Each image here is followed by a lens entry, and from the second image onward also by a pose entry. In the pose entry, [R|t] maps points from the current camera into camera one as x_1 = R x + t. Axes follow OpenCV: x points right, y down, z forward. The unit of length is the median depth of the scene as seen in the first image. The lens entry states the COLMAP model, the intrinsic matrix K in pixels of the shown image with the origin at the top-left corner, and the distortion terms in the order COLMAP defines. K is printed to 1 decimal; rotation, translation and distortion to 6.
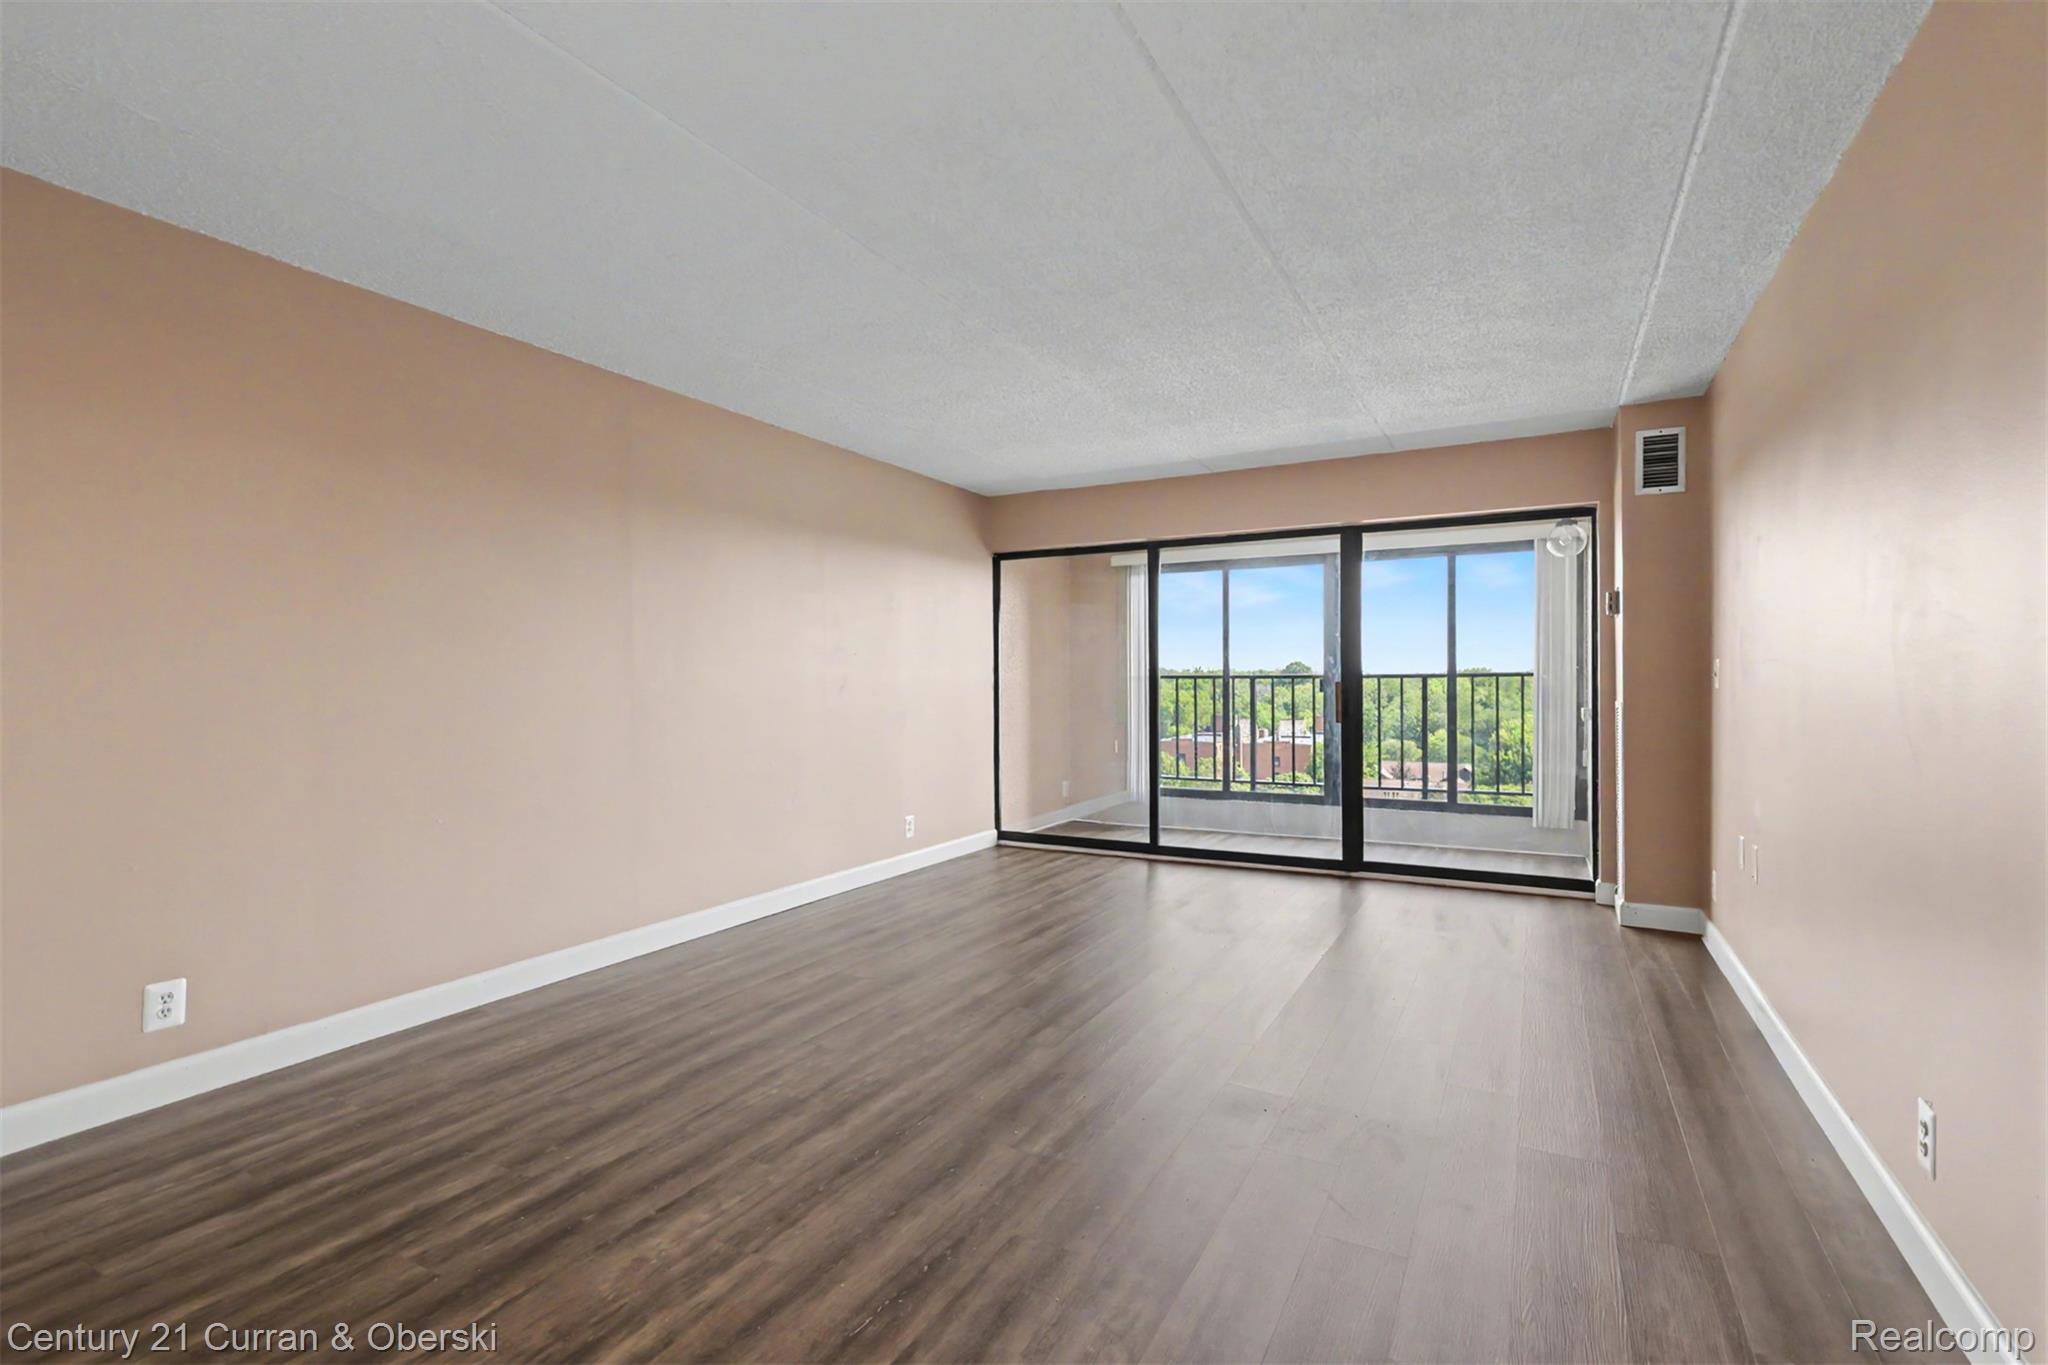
lens RADIAL K [[943.2, 0, 1029.9], [0, 943.2, 686.4], [0, 0, 1]] dist [0.006854, -0.000864]
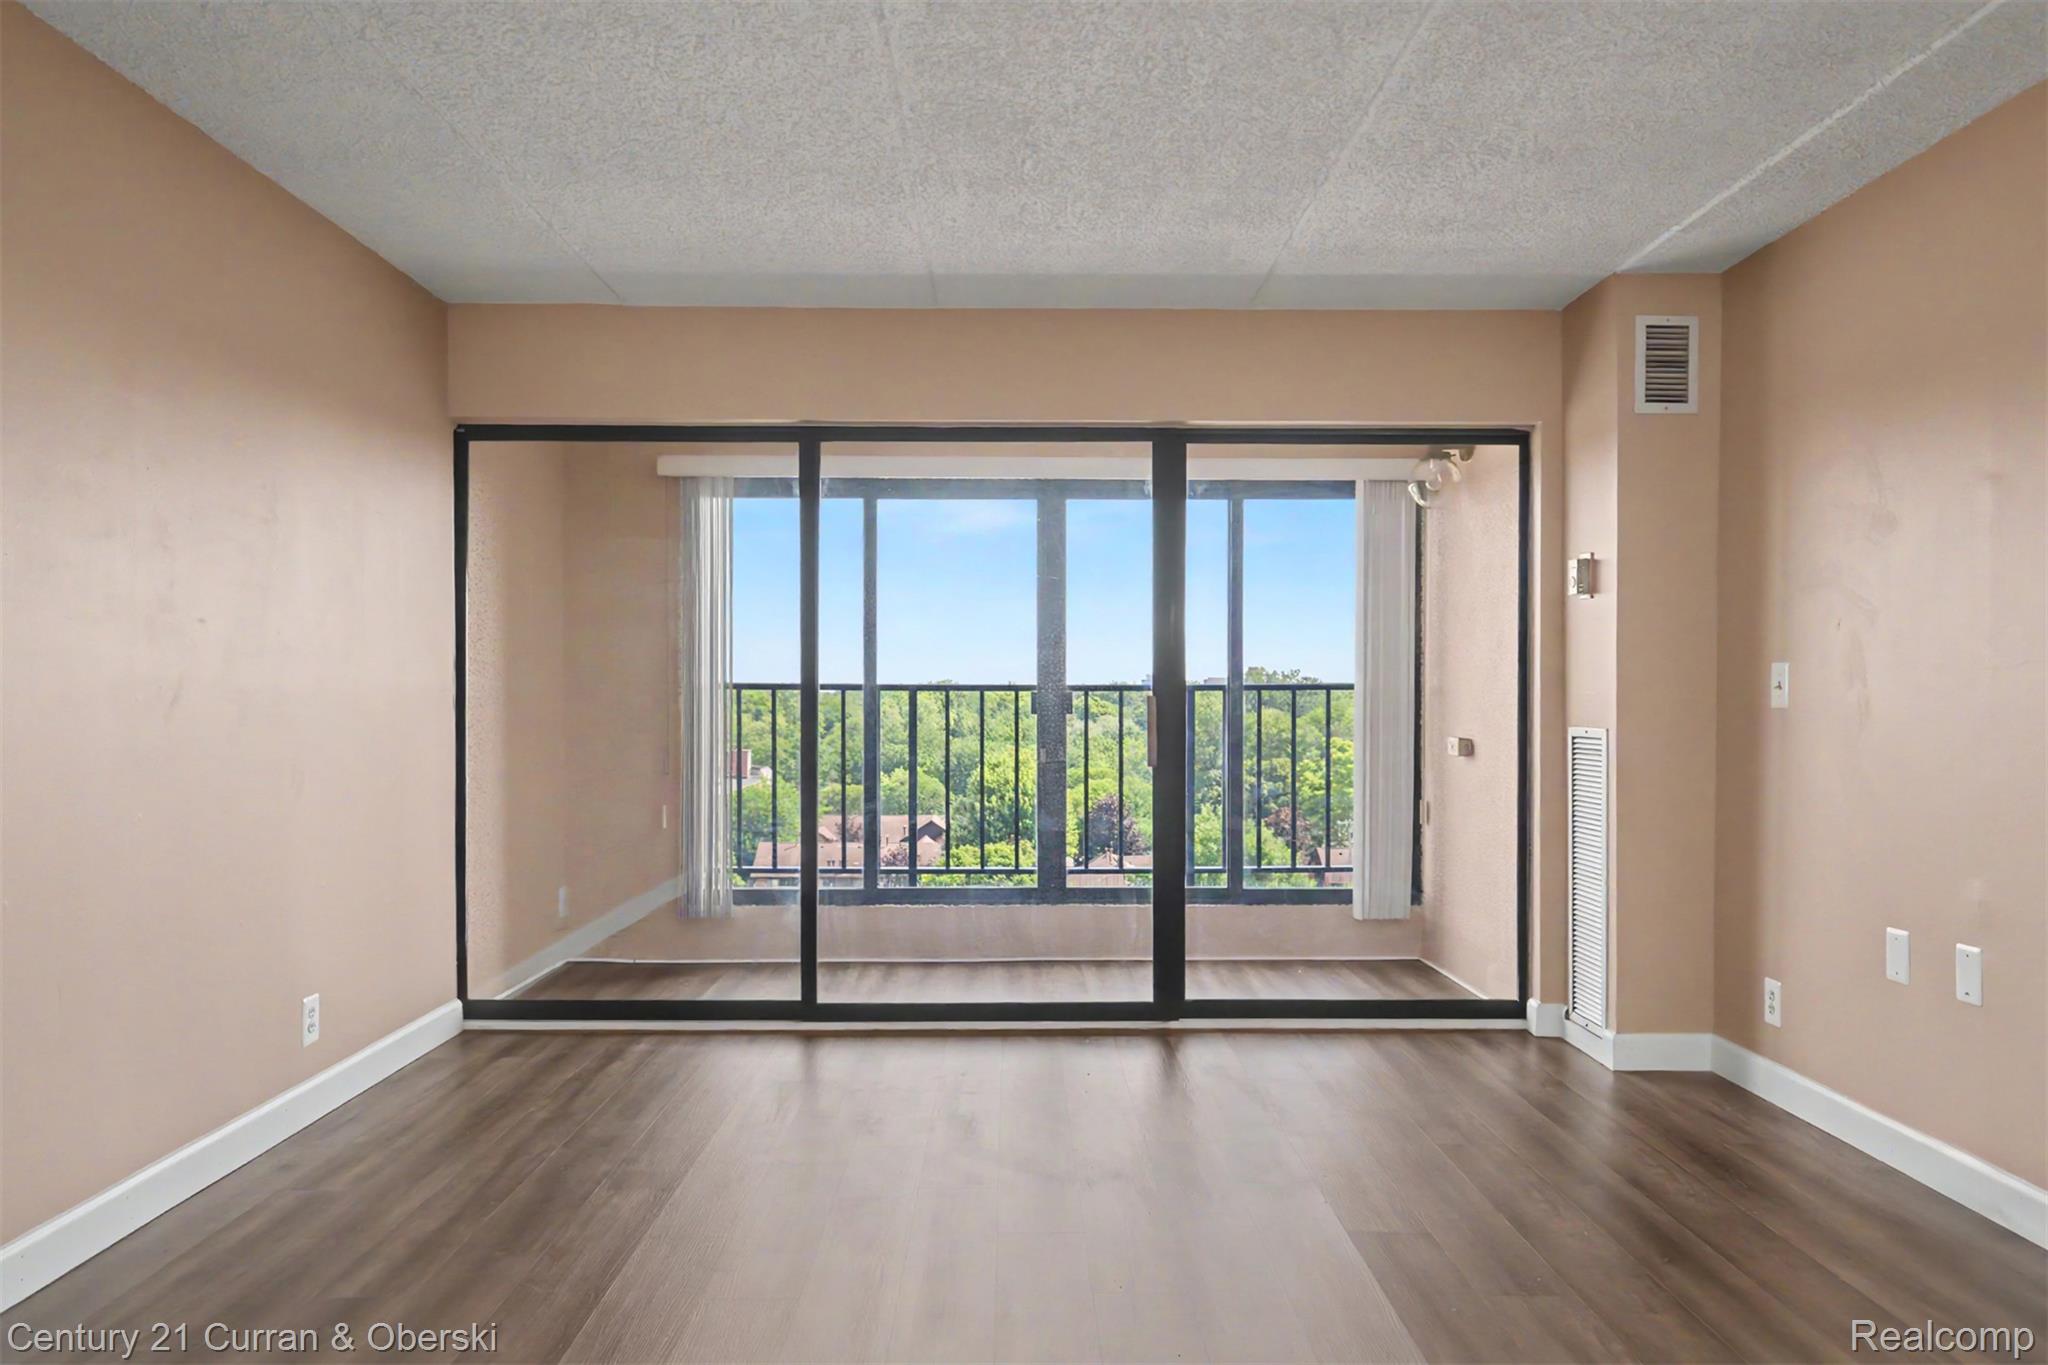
lens RADIAL K [[1447.3, 0, 1029.8], [0, 1447.3, 703.1], [0, 0, 1]] dist [0.006681, -0.006946]
pose [[0.872138, 0.004767, 0.489236, -0.193798], [-0.003658, 0.999988, -0.003223, 0.003550], [-0.489246, 0.001021, 0.872145, 0.294812]]
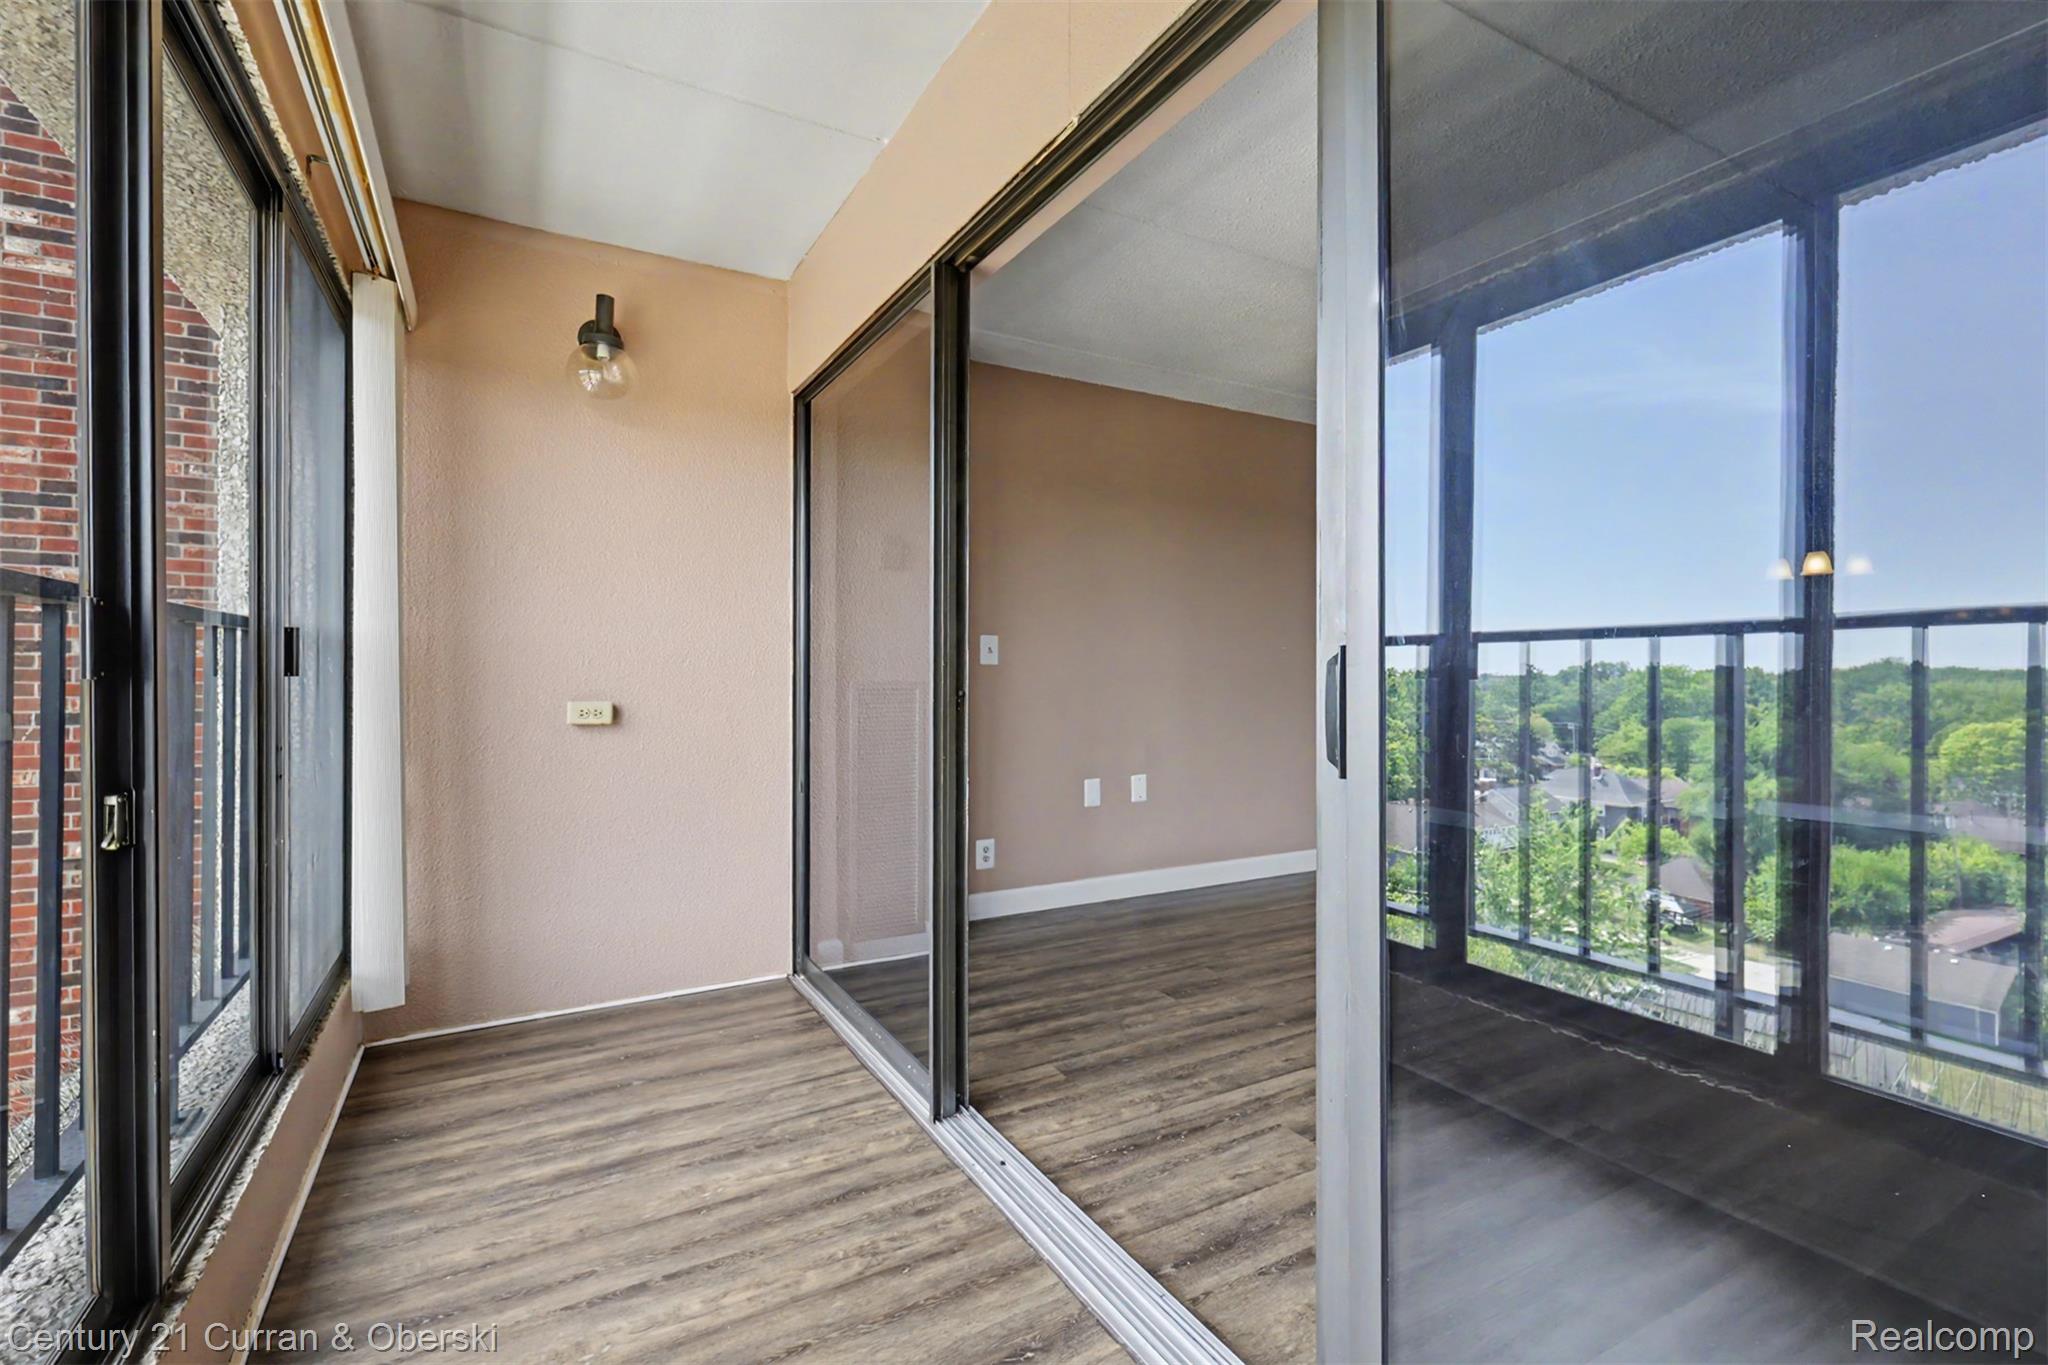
lens RADIAL K [[903.2, 0, 1060.5], [0, 903.2, 671.3], [0, 0, 1]] dist [0.007439, -0.000924]
pose [[-0.852619, 0.001217, 0.522532, 0.107863], [0.004831, 0.999973, 0.005555, 0.003210], [-0.522511, 0.007261, -0.852602, 1.470654]]
